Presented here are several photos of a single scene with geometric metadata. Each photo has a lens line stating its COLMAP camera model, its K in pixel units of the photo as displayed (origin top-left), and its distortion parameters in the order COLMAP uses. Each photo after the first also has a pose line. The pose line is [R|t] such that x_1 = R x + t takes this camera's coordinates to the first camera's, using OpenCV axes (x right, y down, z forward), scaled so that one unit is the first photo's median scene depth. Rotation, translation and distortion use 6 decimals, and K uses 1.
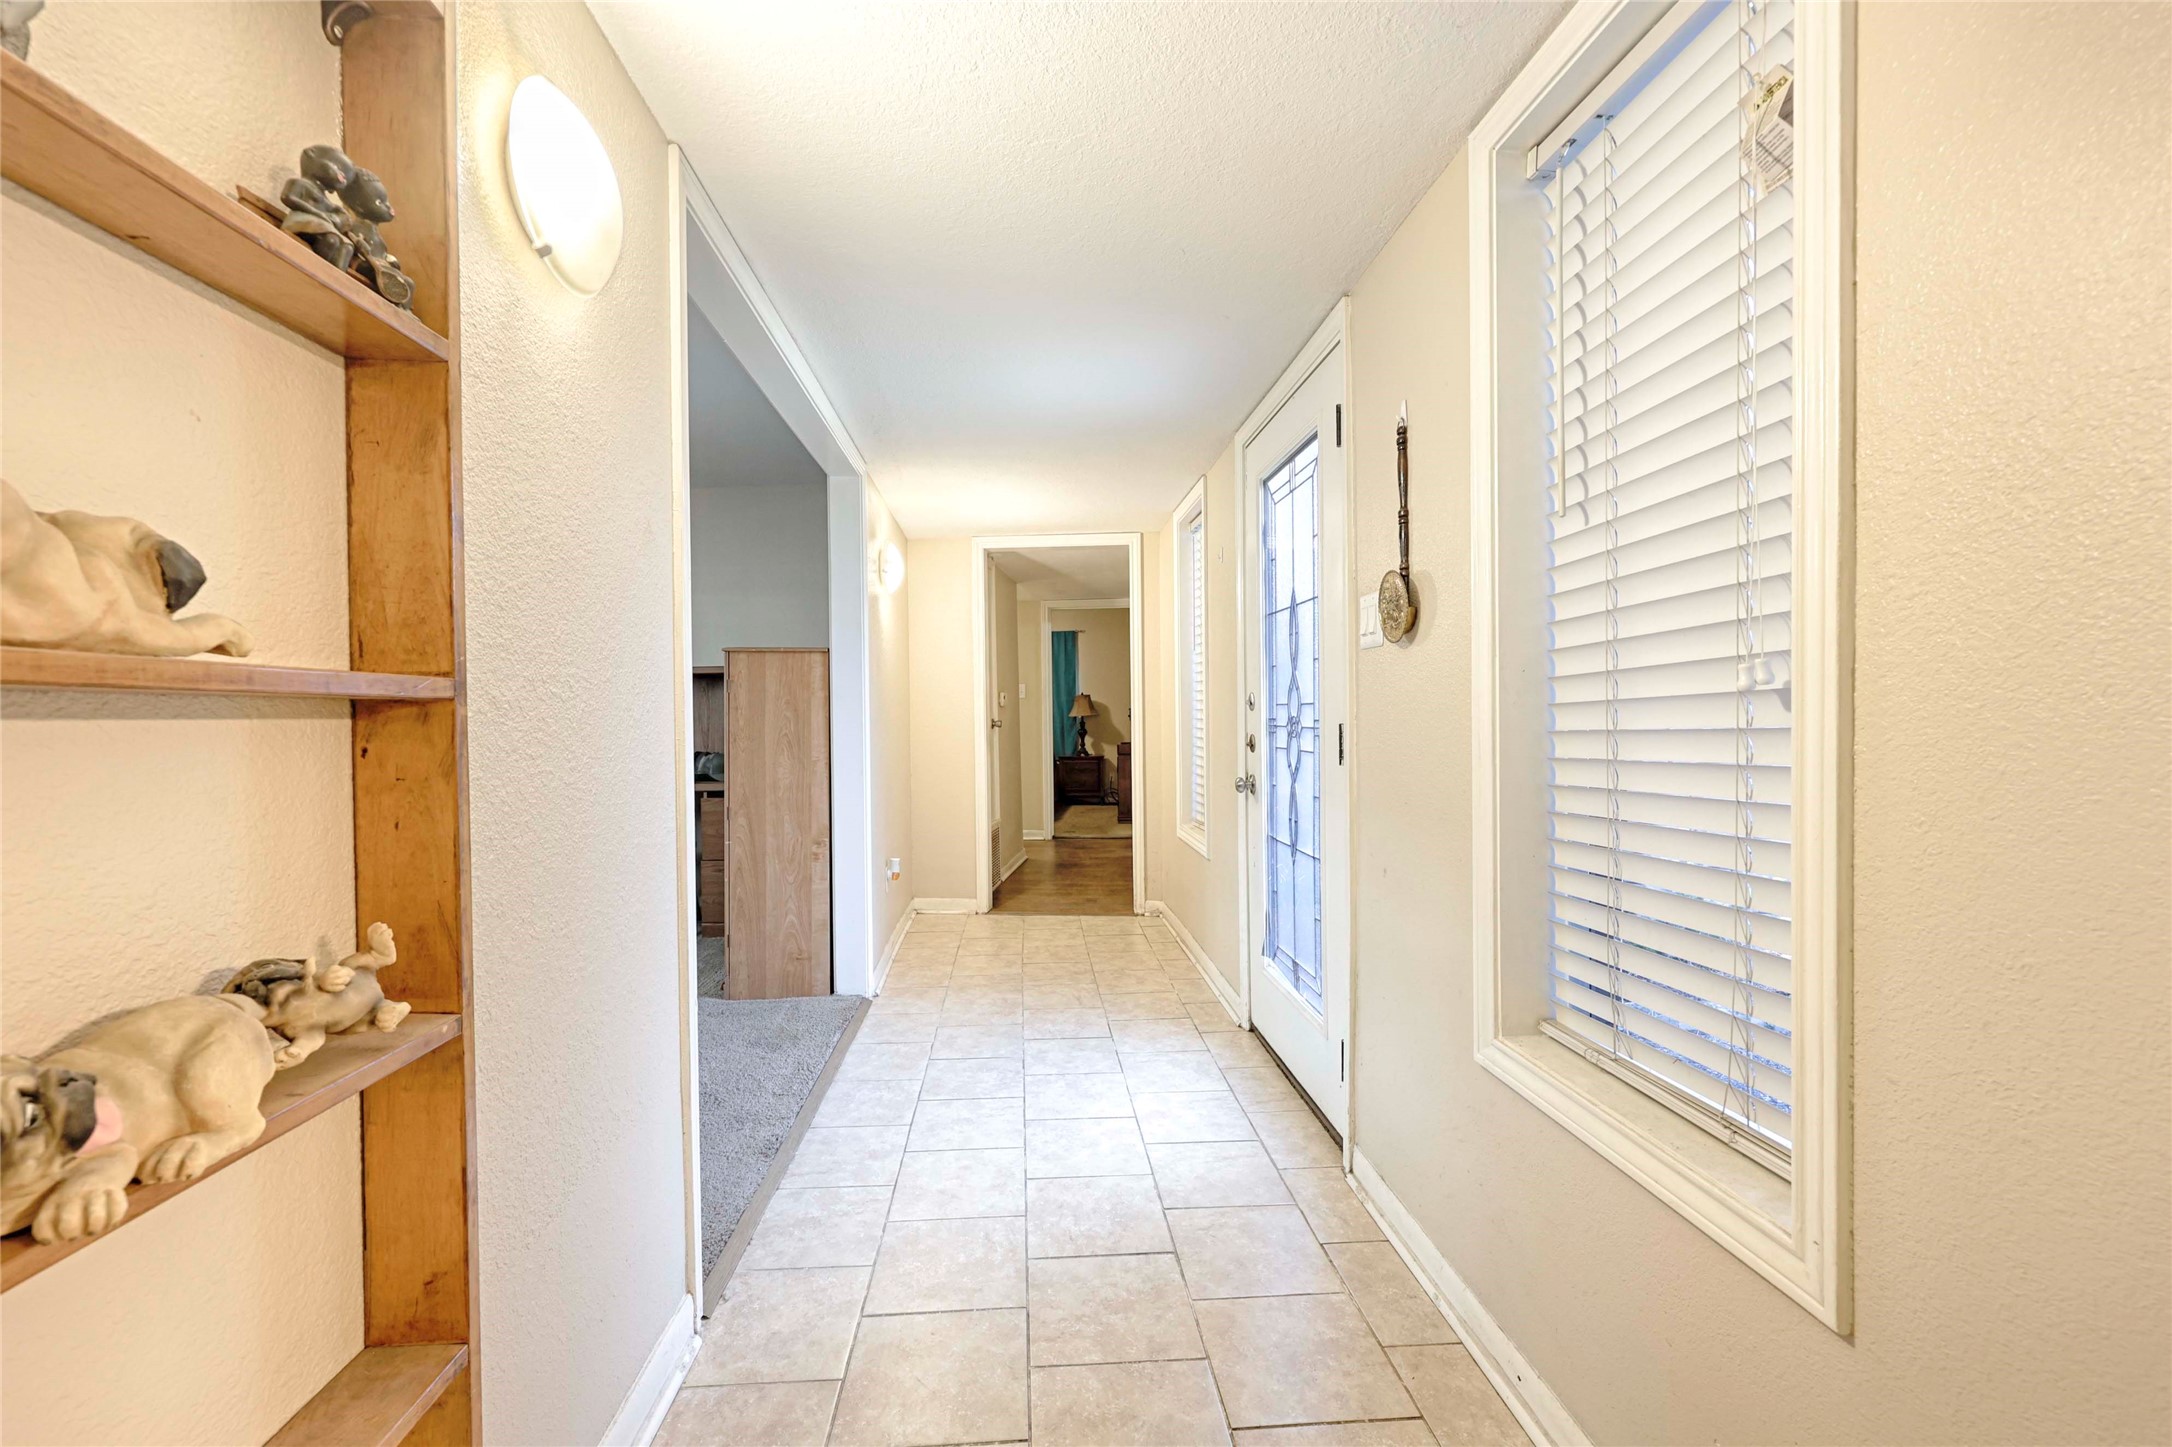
lens RADIAL K [[913.4, 0, 1086.0], [0, 913.4, 723.5], [0, 0, 1]] dist [0.000519, 0.000093]
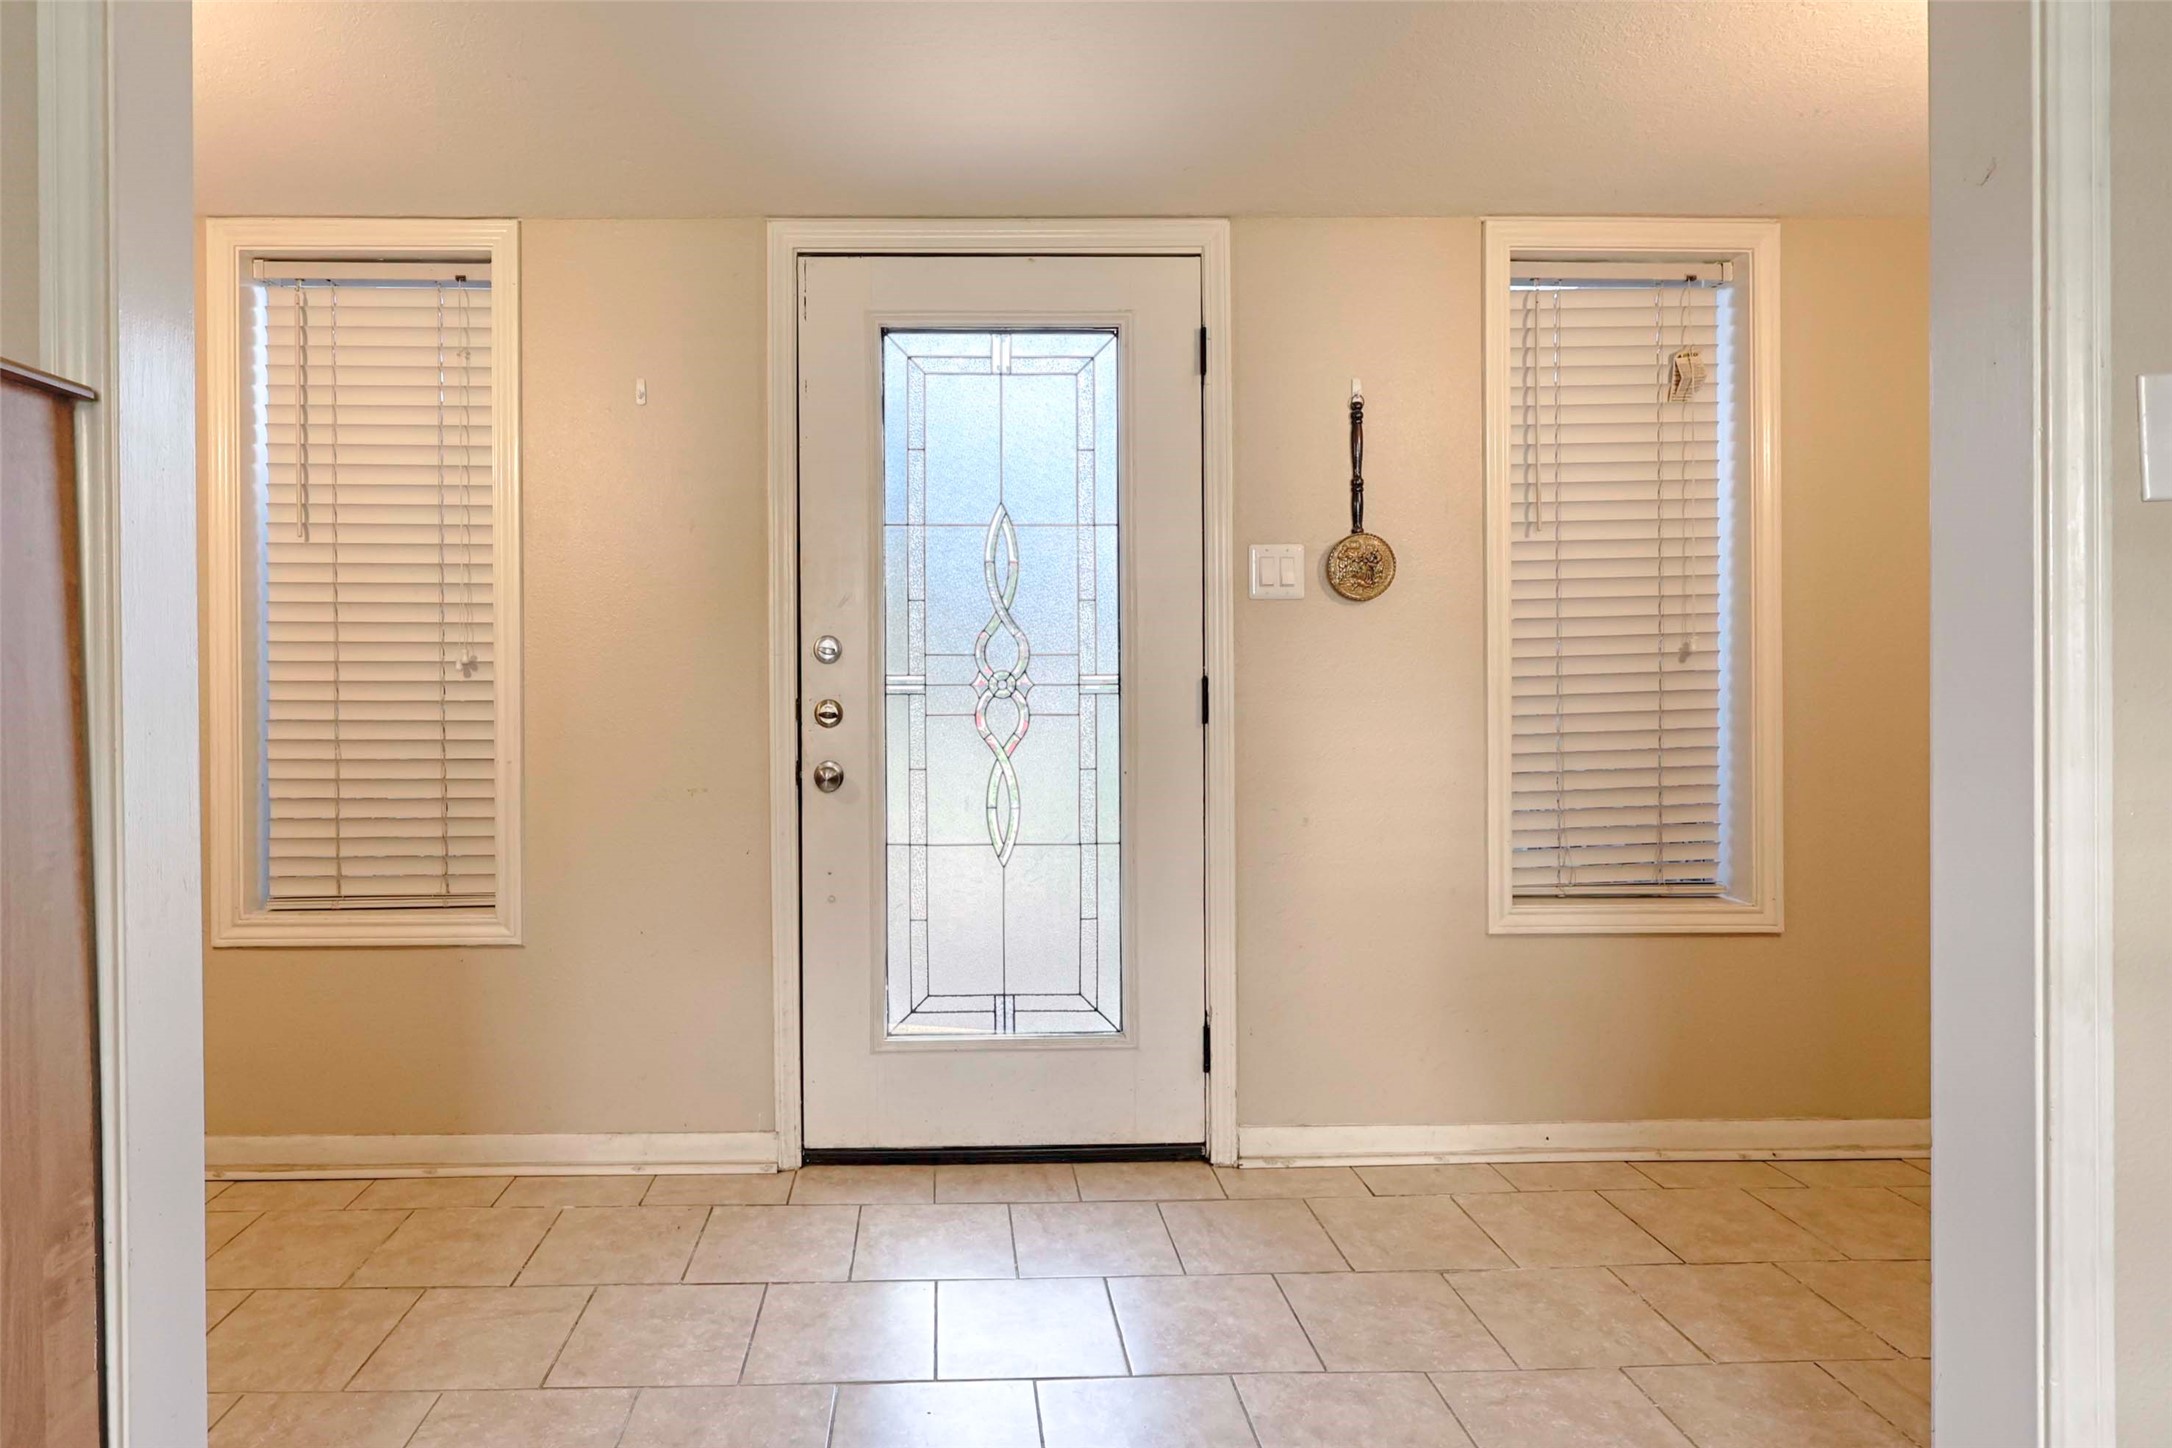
lens RADIAL K [[1105.7, 0, 1086.4], [0, 1105.7, 671.3], [0, 0, 1]] dist [0.001466, 0.000184]
pose [[0.031184, 0.002905, 0.999509, -0.848692], [0.014553, 0.999888, -0.003360, -0.004781], [-0.999408, 0.014651, 0.031138, 1.116128]]
